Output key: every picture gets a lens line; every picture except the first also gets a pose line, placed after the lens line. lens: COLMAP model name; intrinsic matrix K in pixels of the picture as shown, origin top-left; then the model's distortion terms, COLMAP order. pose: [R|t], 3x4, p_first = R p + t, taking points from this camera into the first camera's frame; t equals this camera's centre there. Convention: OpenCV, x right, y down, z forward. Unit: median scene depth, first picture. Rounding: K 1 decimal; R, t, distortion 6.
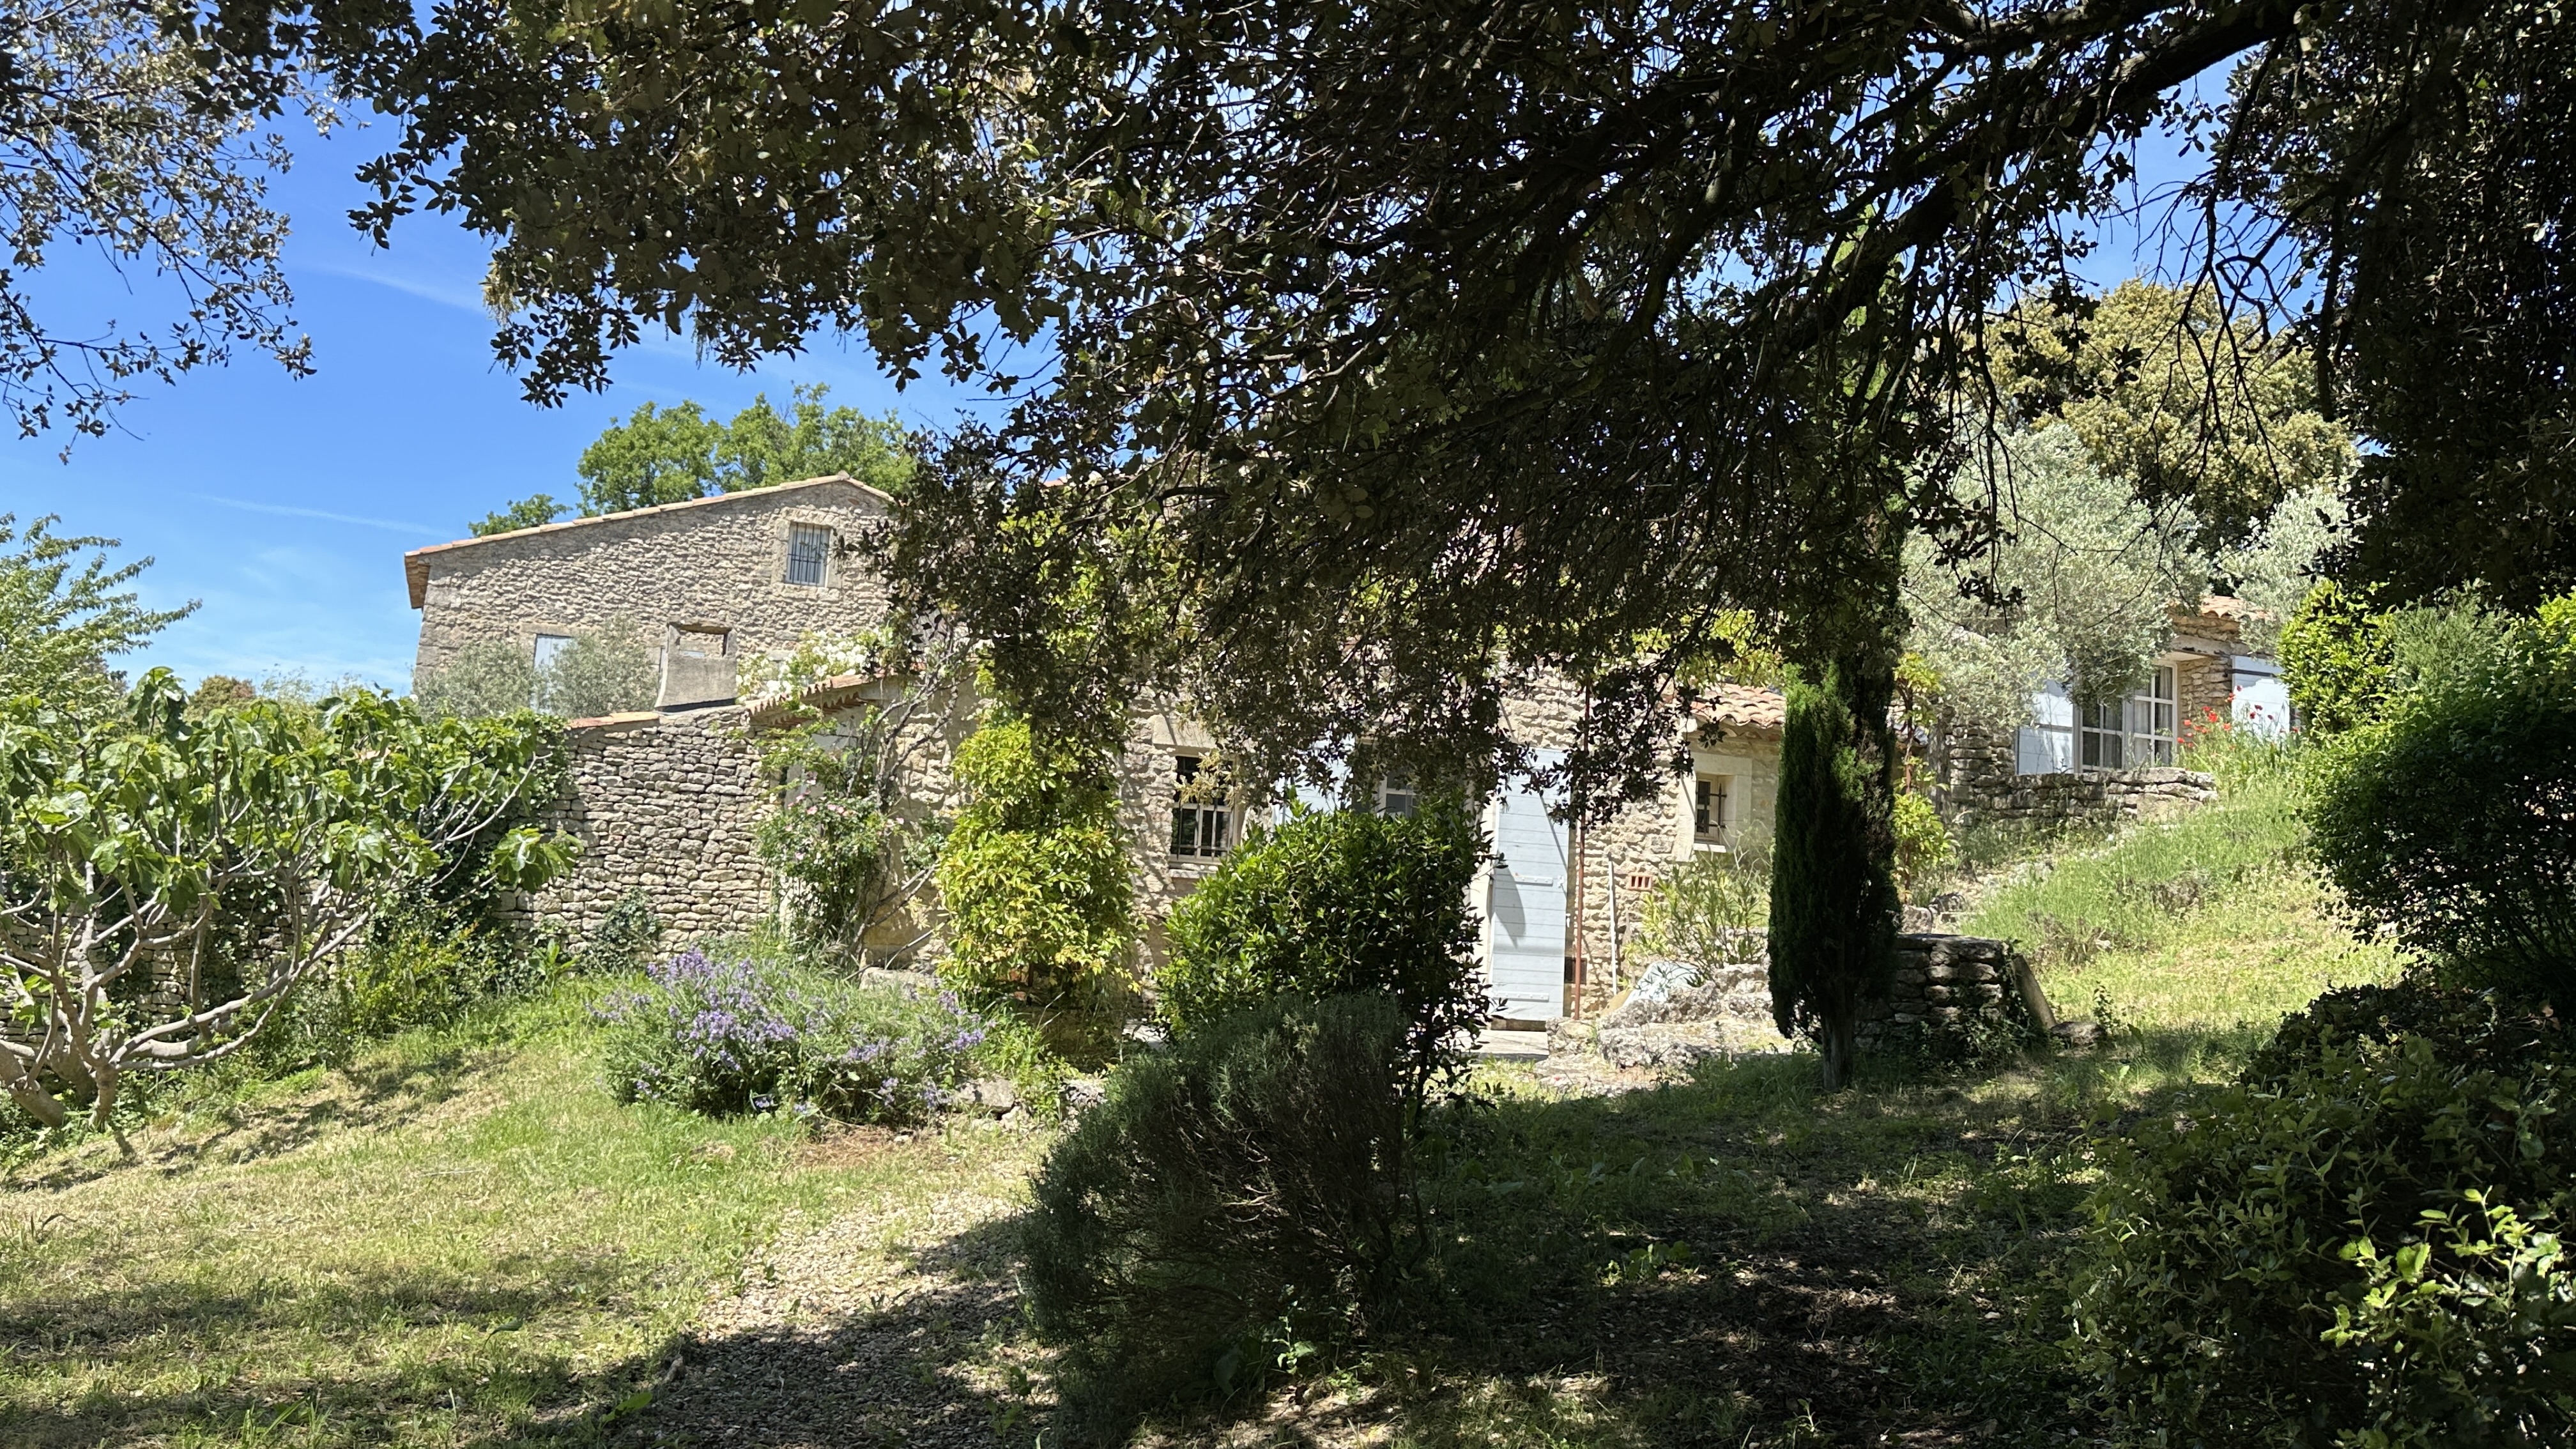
lens RADIAL K [[1952.3, 0, 1288.0], [0, 1952.3, 724.5], [0, 0, 1]] dist [0.154997, -0.294018]
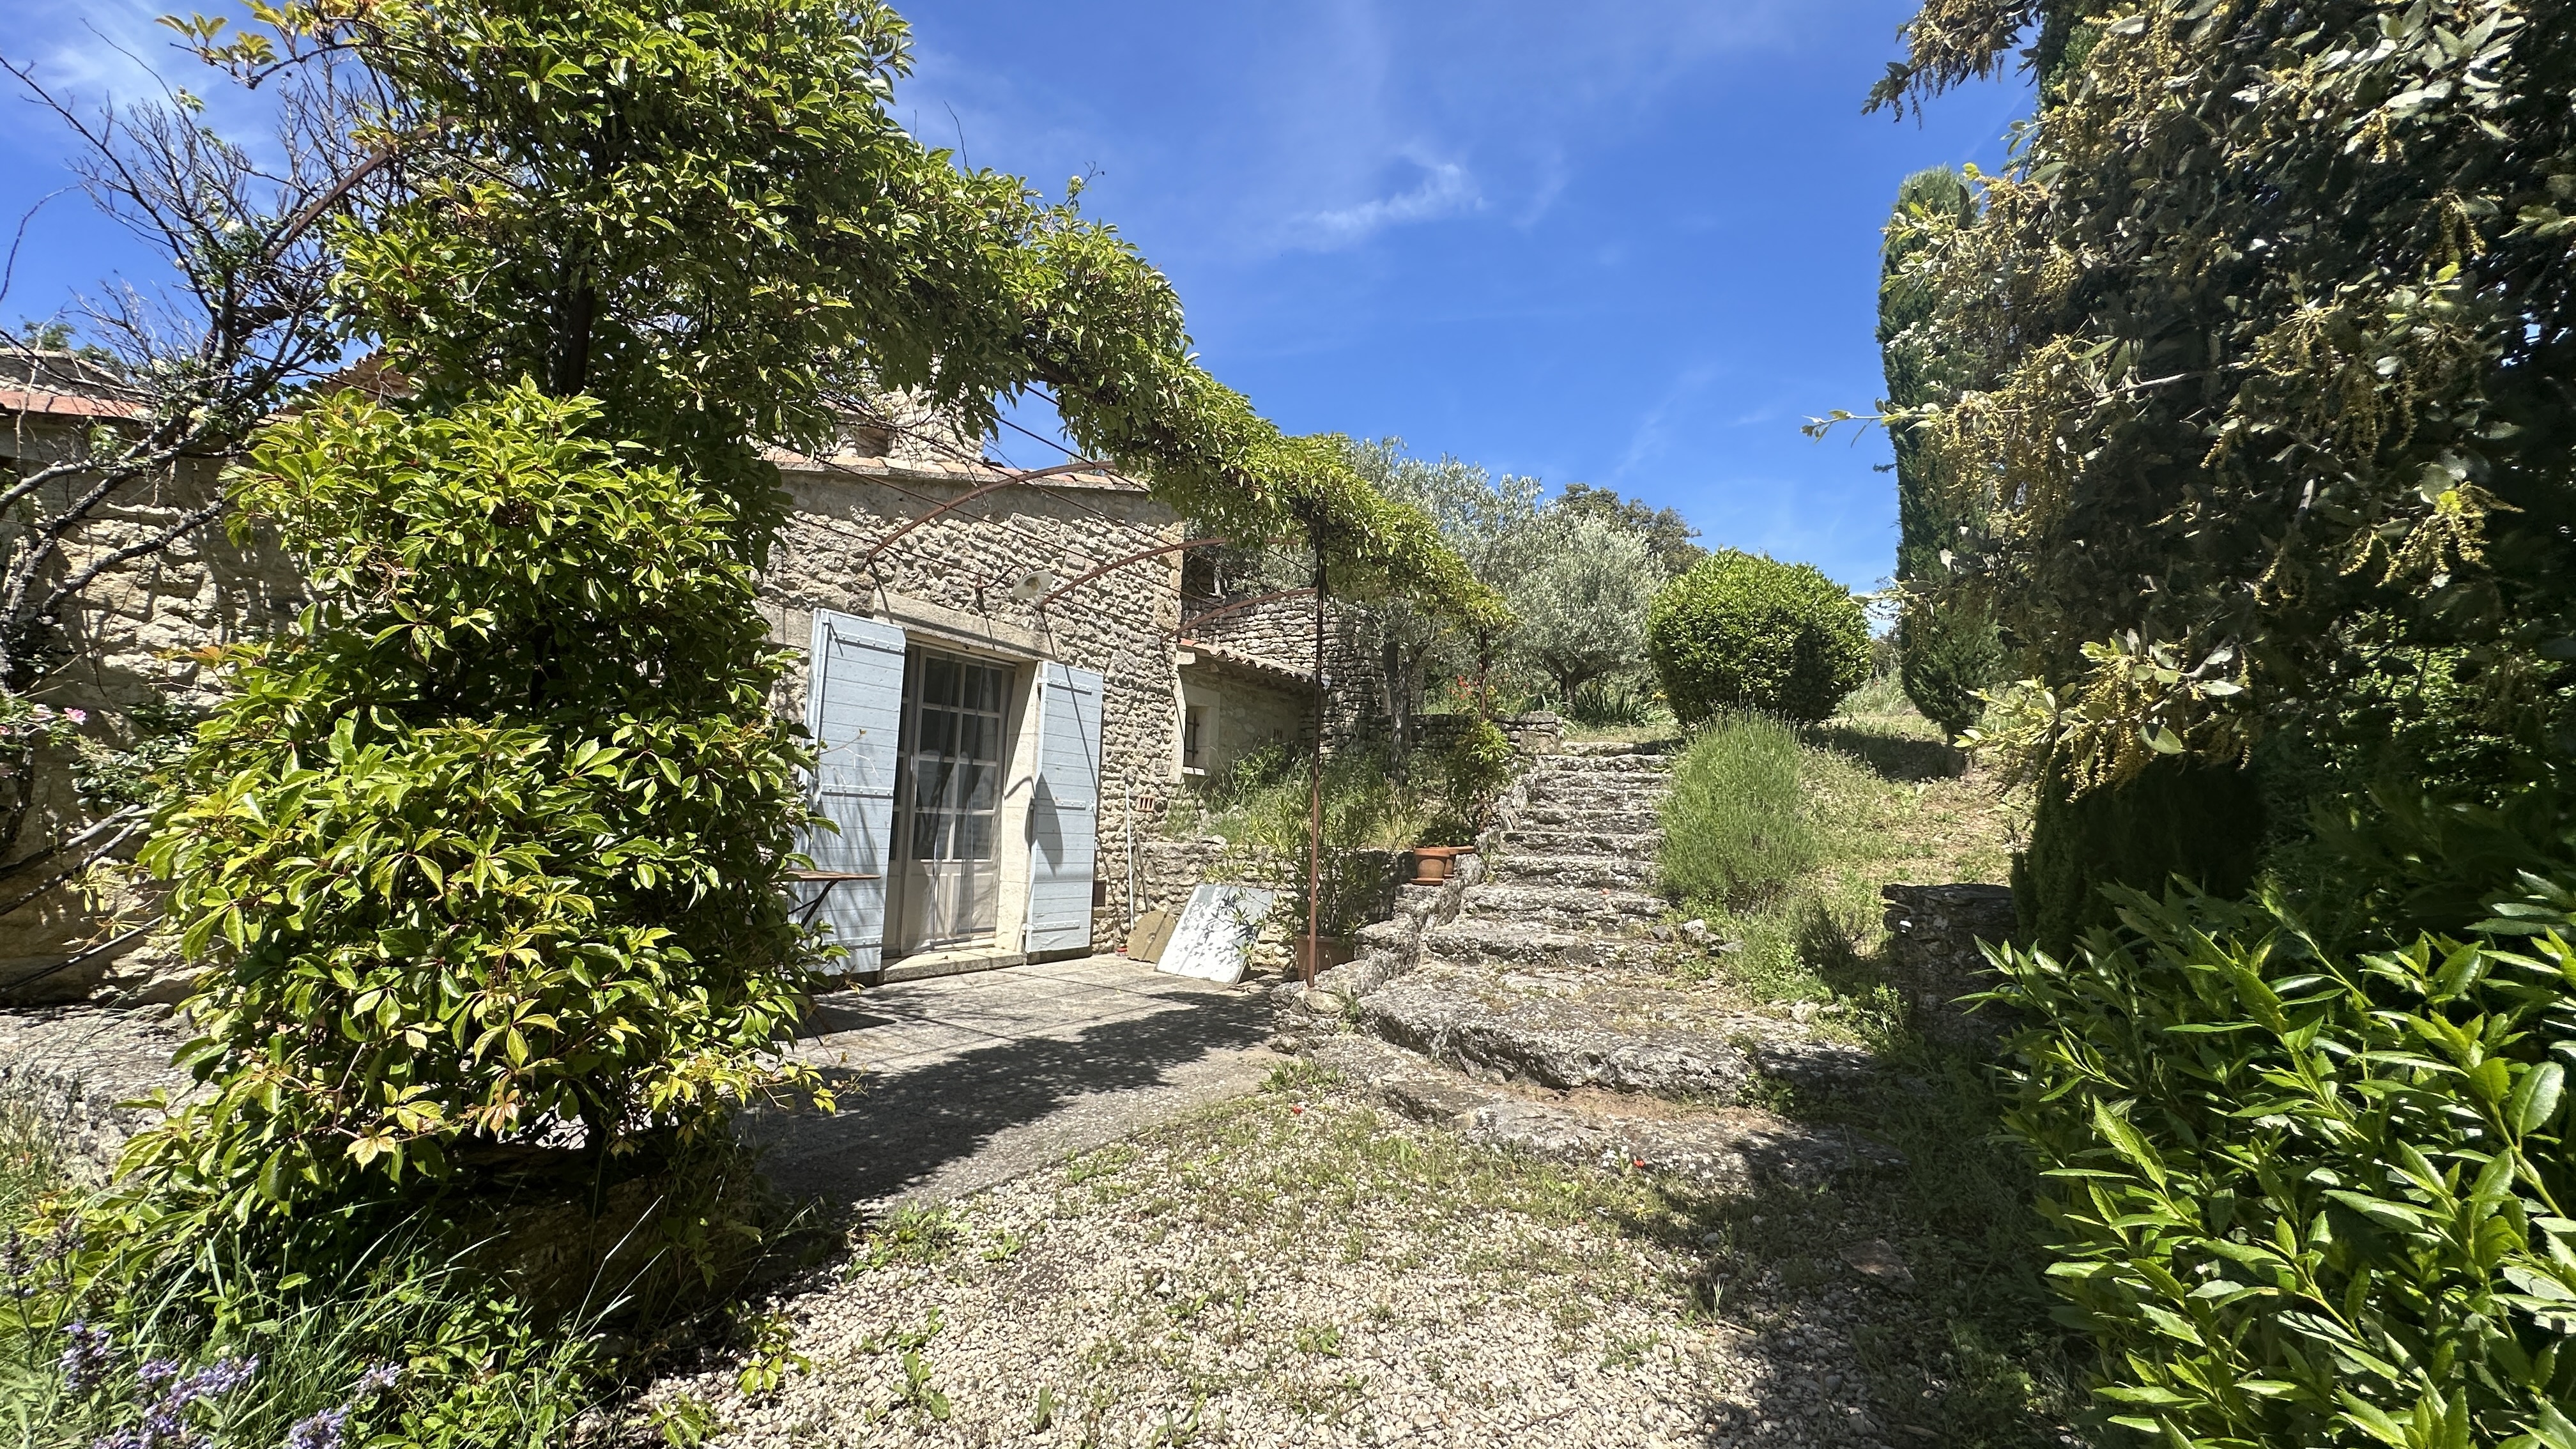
lens RADIAL K [[1031.9, 0, 1288.0], [0, 1031.9, 724.5], [0, 0, 1]] dist [-0.000882, -0.000031]
pose [[0.805190, 0.034342, 0.592022, -0.090810], [-0.046388, 0.998910, 0.005145, 0.033110], [-0.591200, -0.031605, 0.805905, 0.534164]]
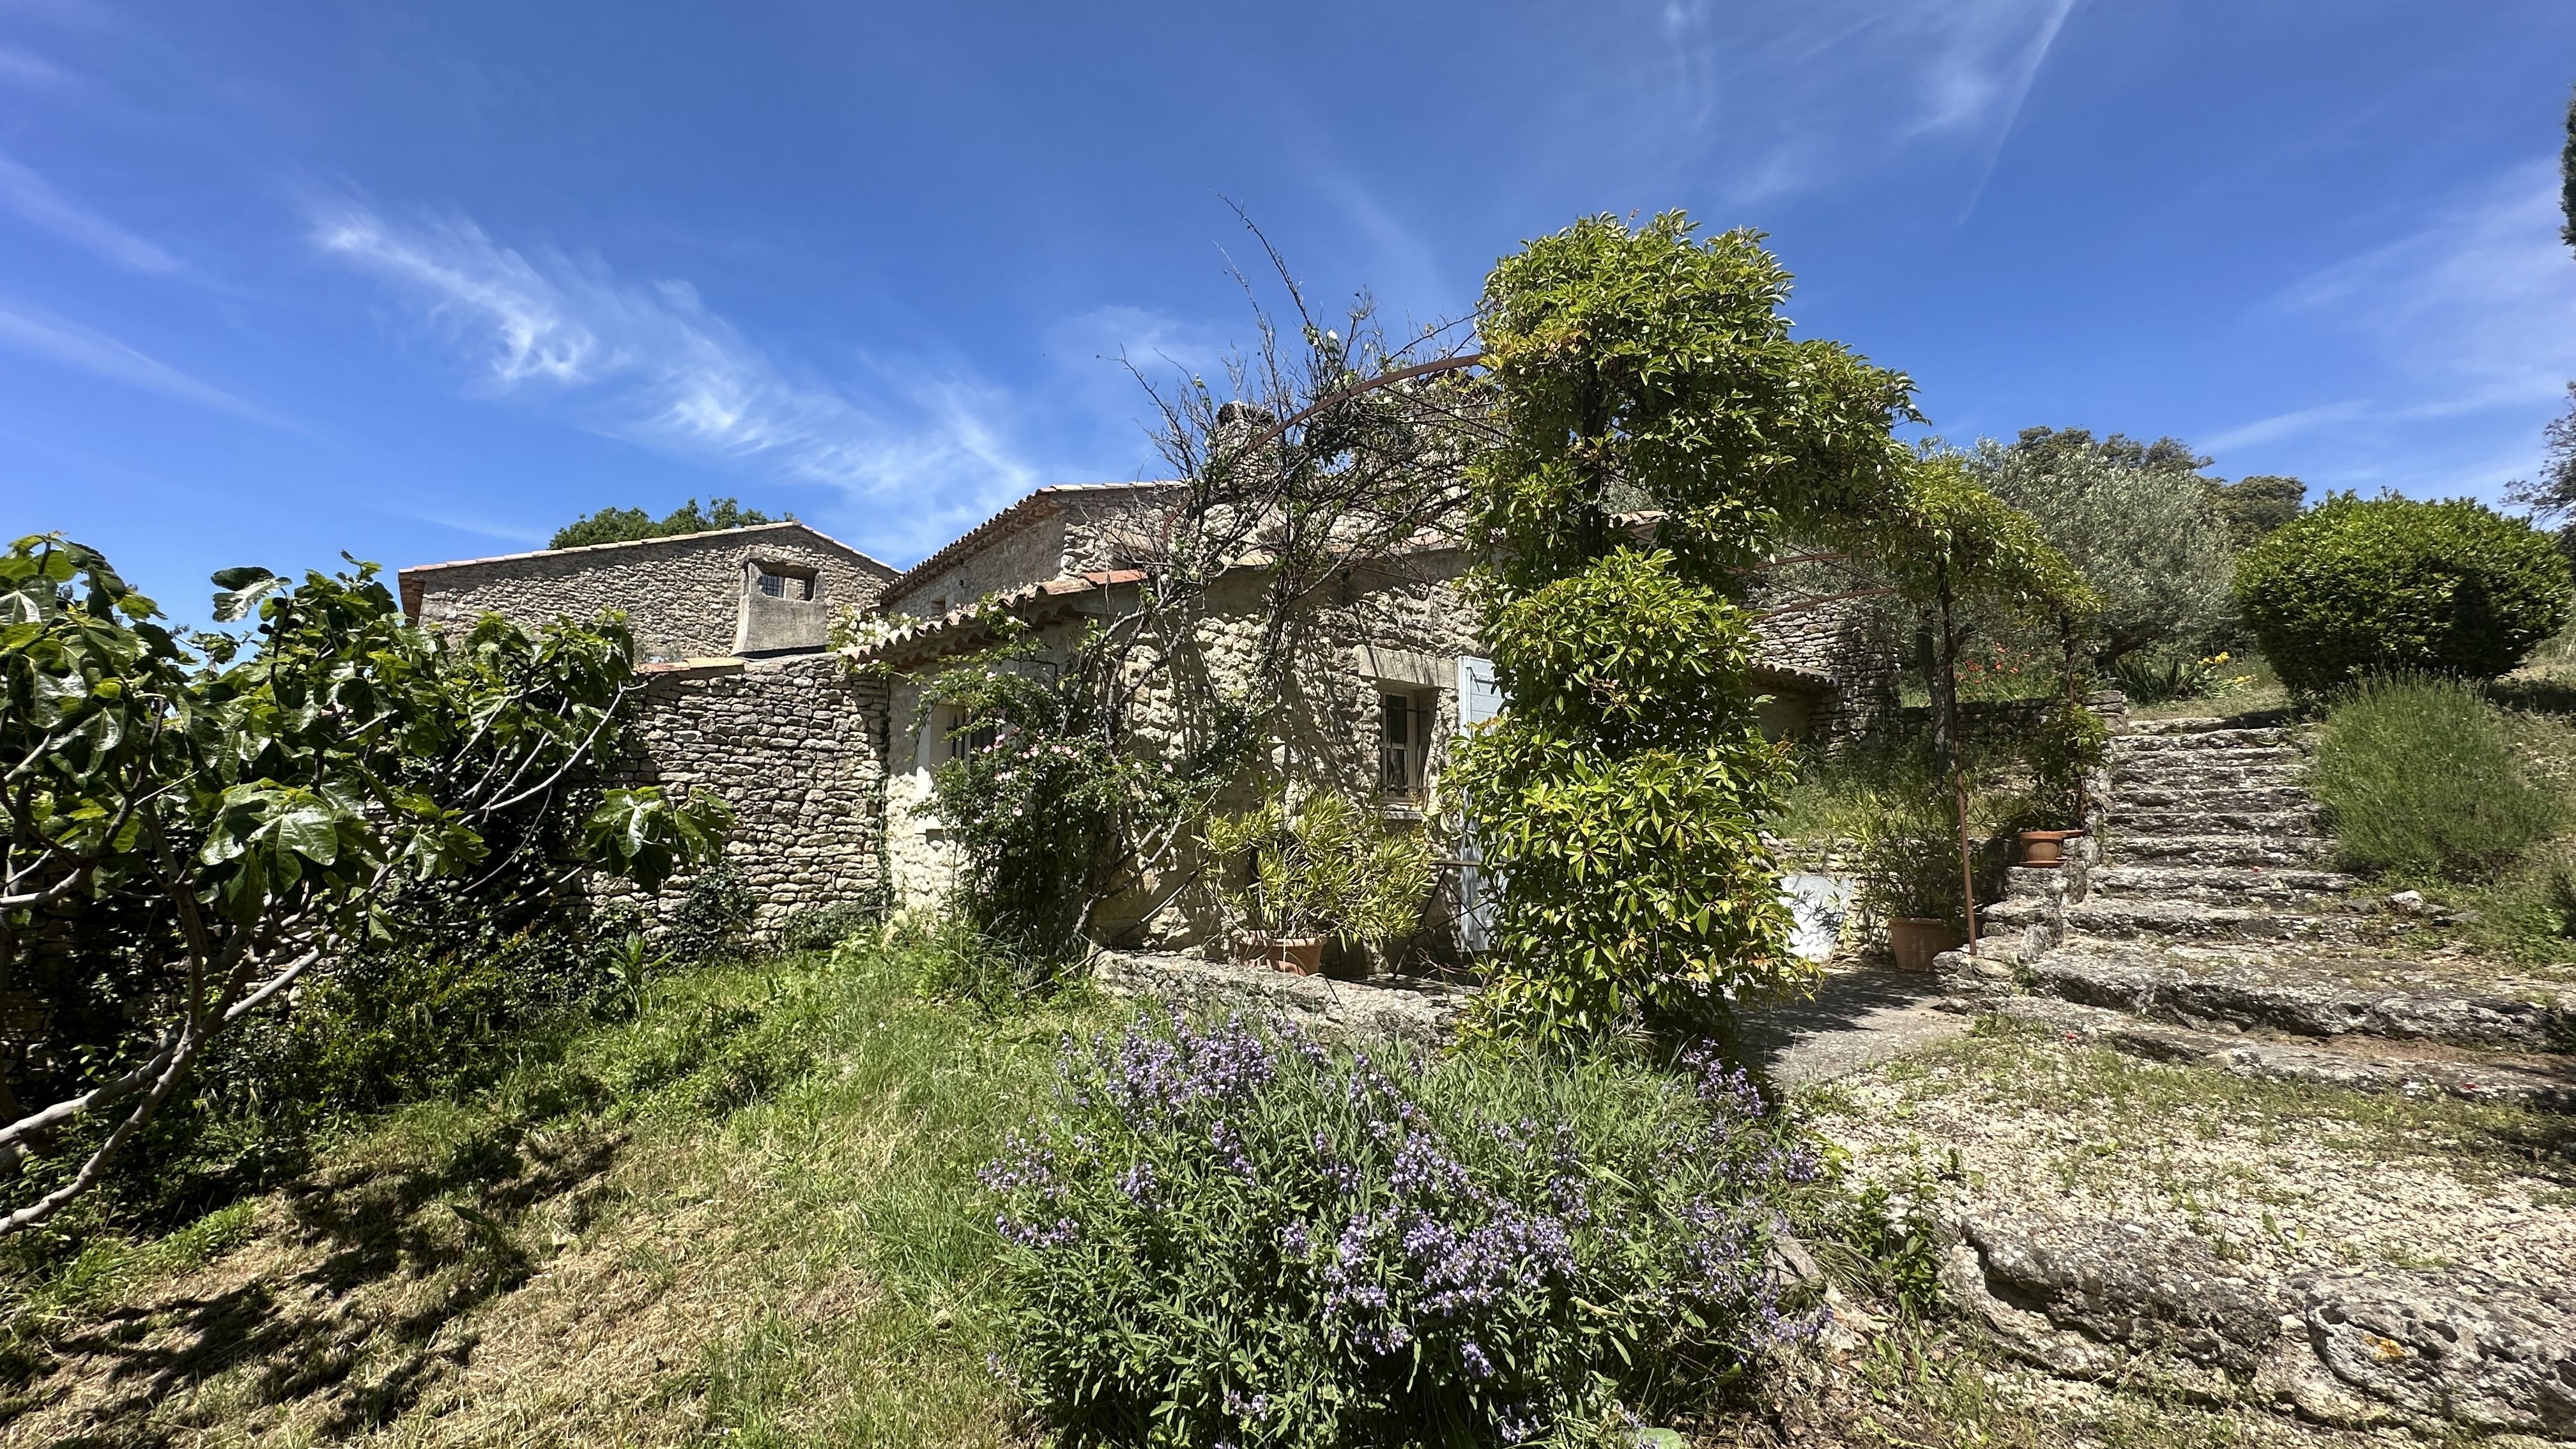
lens RADIAL K [[1031.9, 0, 1288.0], [0, 1031.9, 724.5], [0, 0, 1]] dist [-0.000882, -0.000031]
pose [[0.957839, -0.021574, 0.286494, -0.225927], [0.022894, 0.999737, -0.001259, 0.030651], [-0.286391, 0.007765, 0.958081, 0.508826]]
